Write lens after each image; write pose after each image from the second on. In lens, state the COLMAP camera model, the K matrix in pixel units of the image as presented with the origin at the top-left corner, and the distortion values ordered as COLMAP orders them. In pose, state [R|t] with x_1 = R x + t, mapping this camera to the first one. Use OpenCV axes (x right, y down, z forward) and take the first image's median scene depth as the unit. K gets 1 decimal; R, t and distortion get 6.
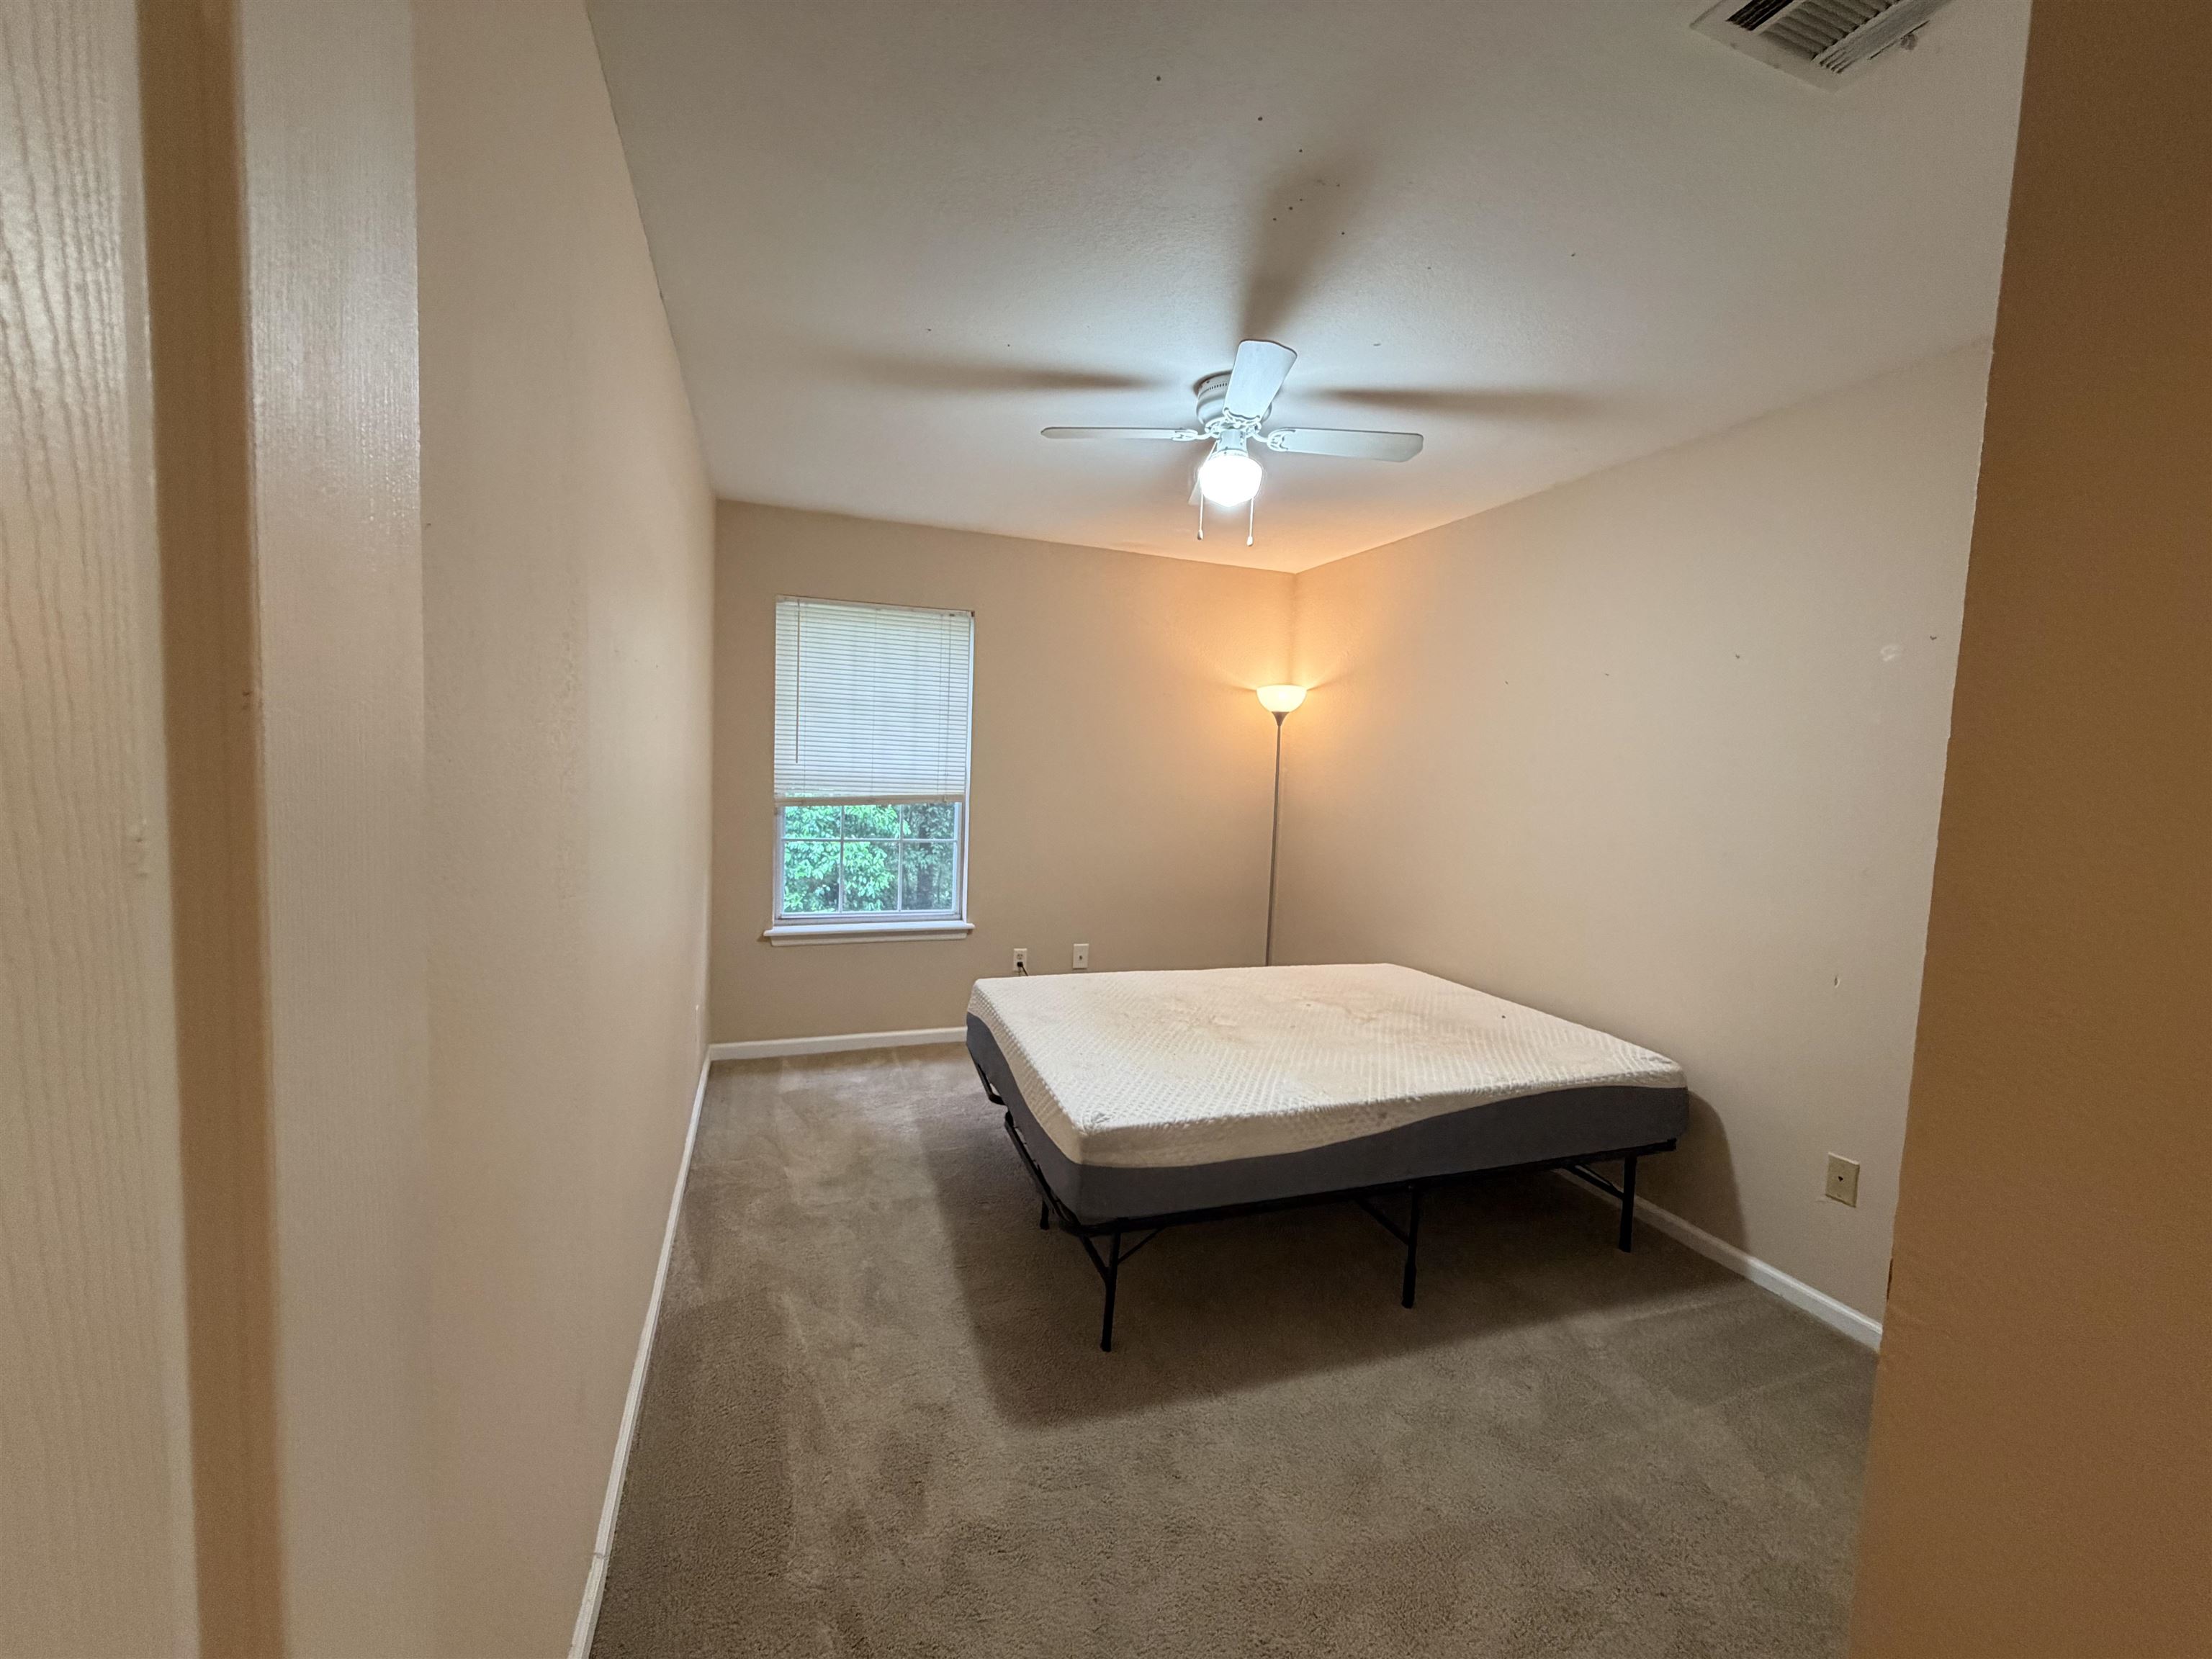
lens RADIAL K [[879.7, 0, 1107.4], [0, 879.7, 825.6], [0, 0, 1]] dist [0.001488, 0.000548]
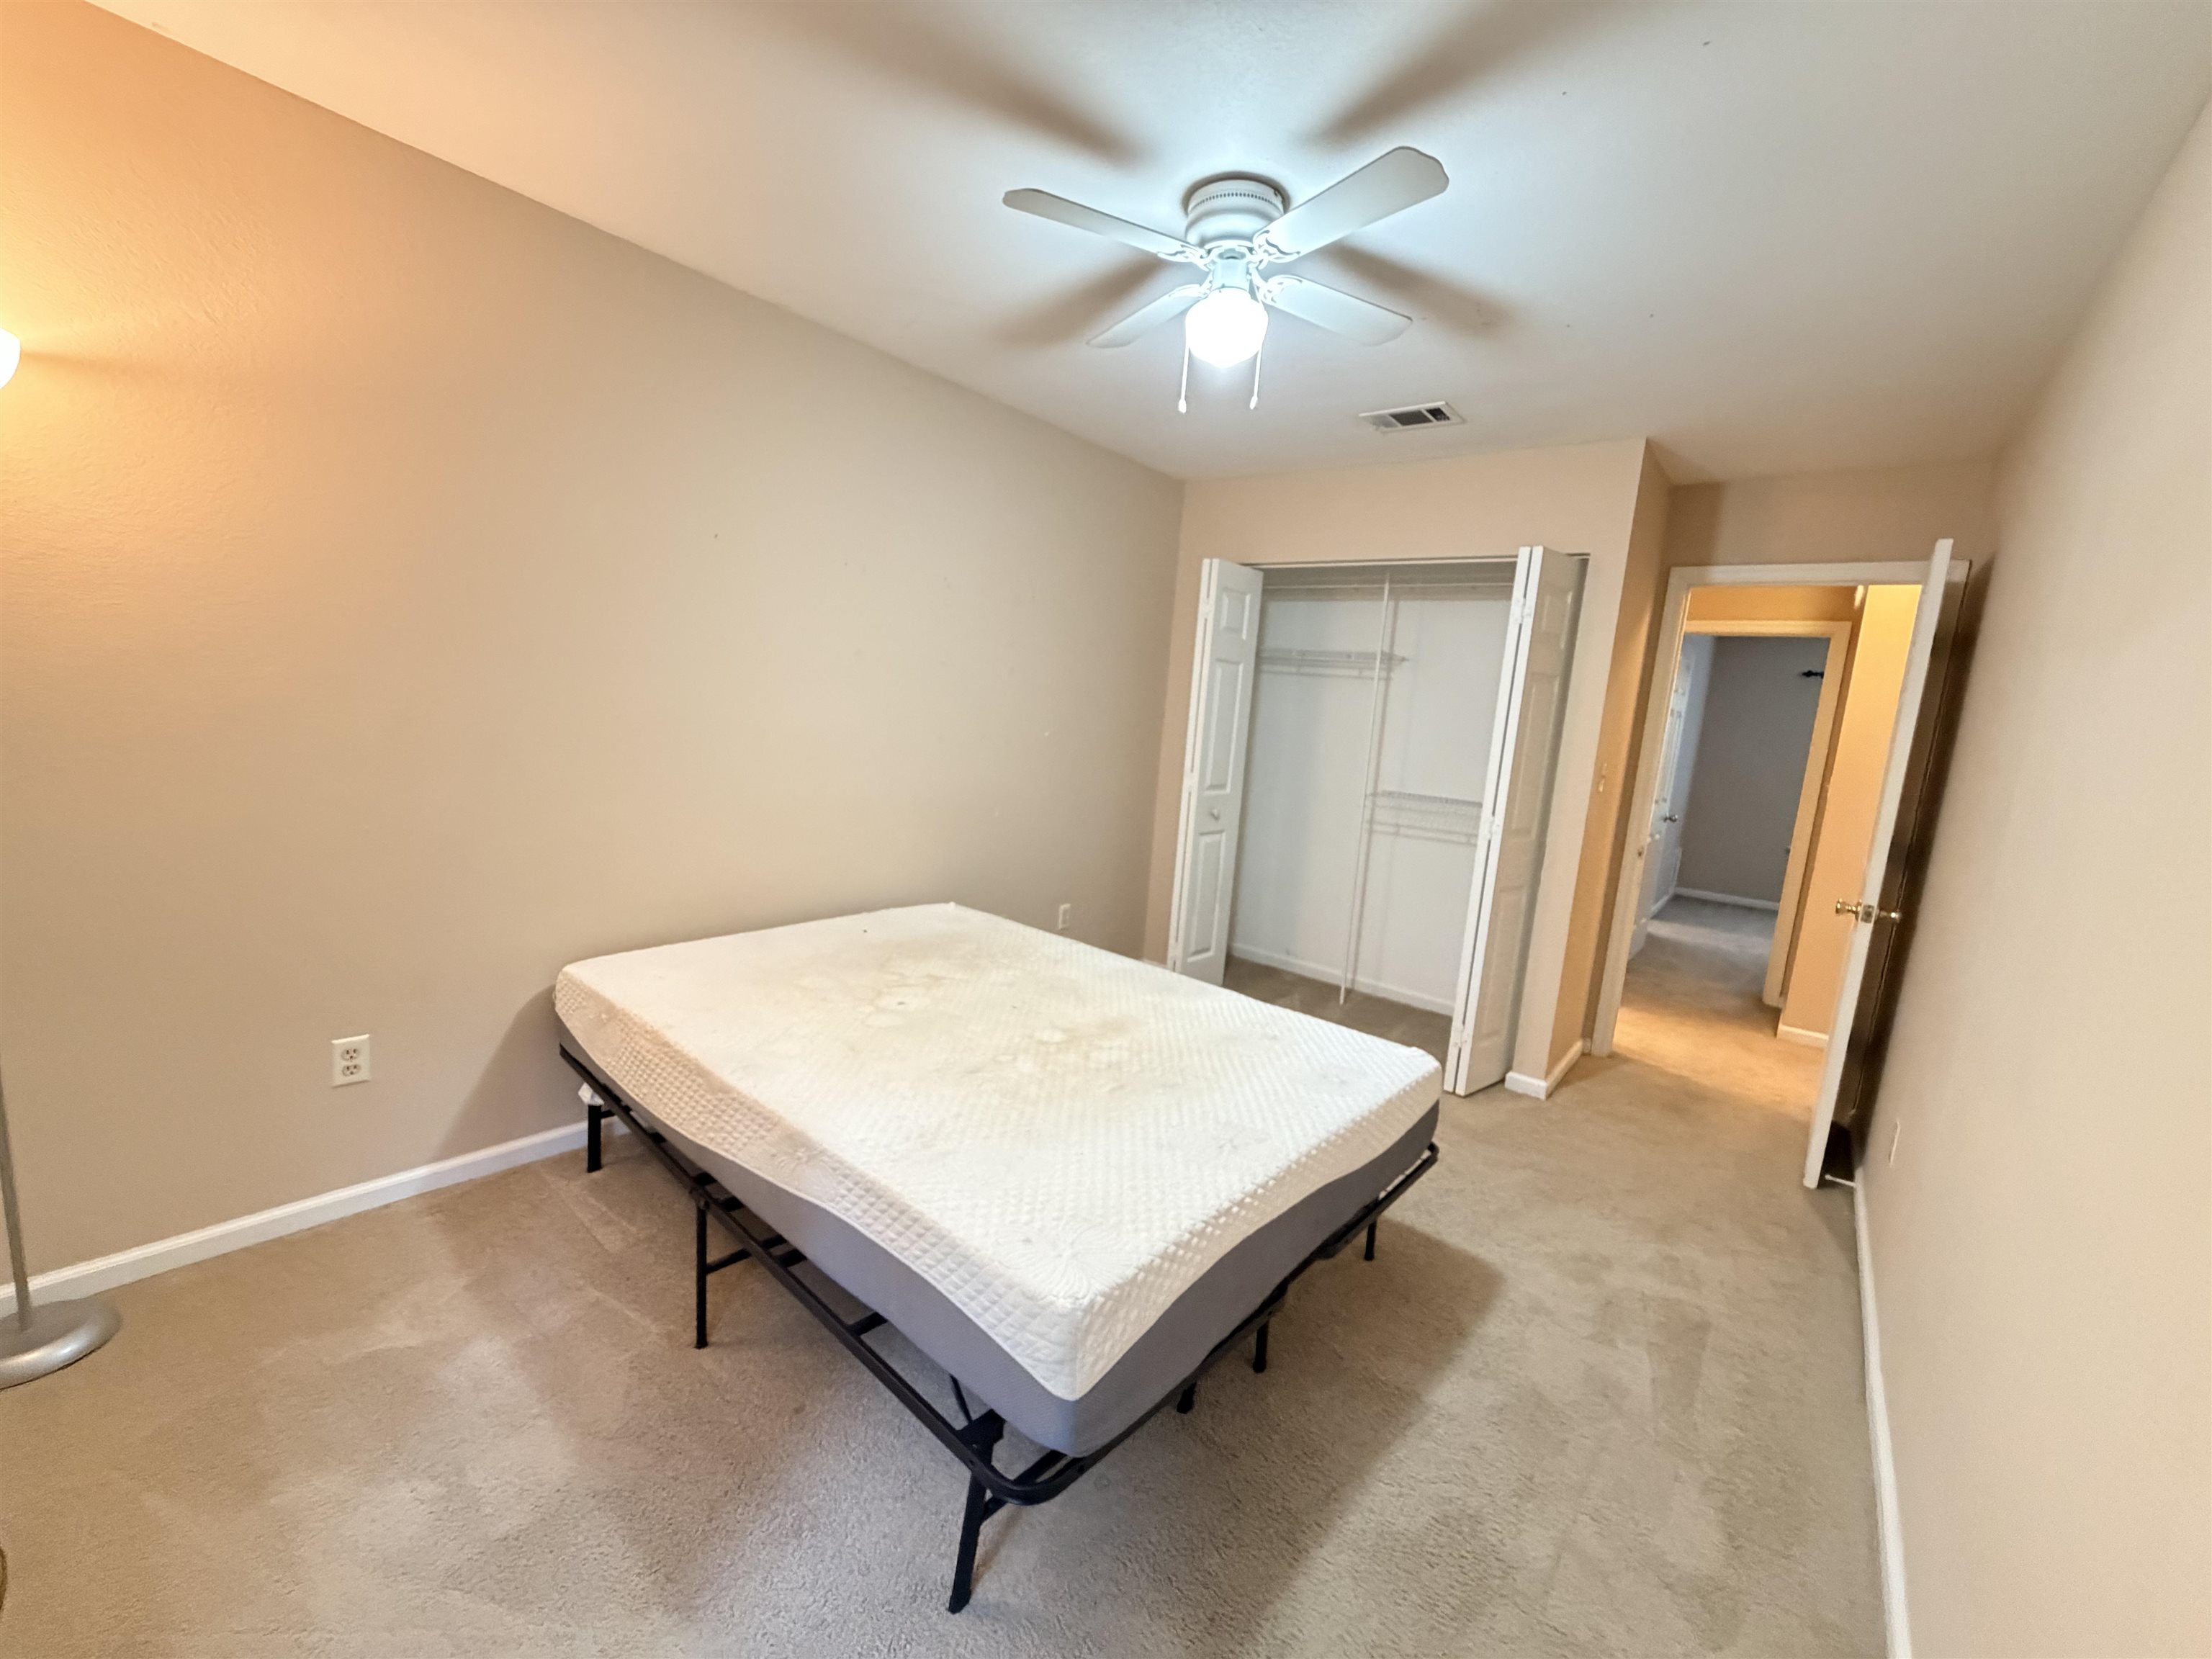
lens RADIAL K [[879.7, 0, 1100.6], [0, 879.7, 824.3], [0, 0, 1]] dist [0.001488, 0.000548]
pose [[-0.478104, -0.205124, 0.854014, -0.482048], [-0.034733, 0.976001, 0.214979, -0.112861], [-0.877616, 0.073120, -0.473755, 1.286473]]
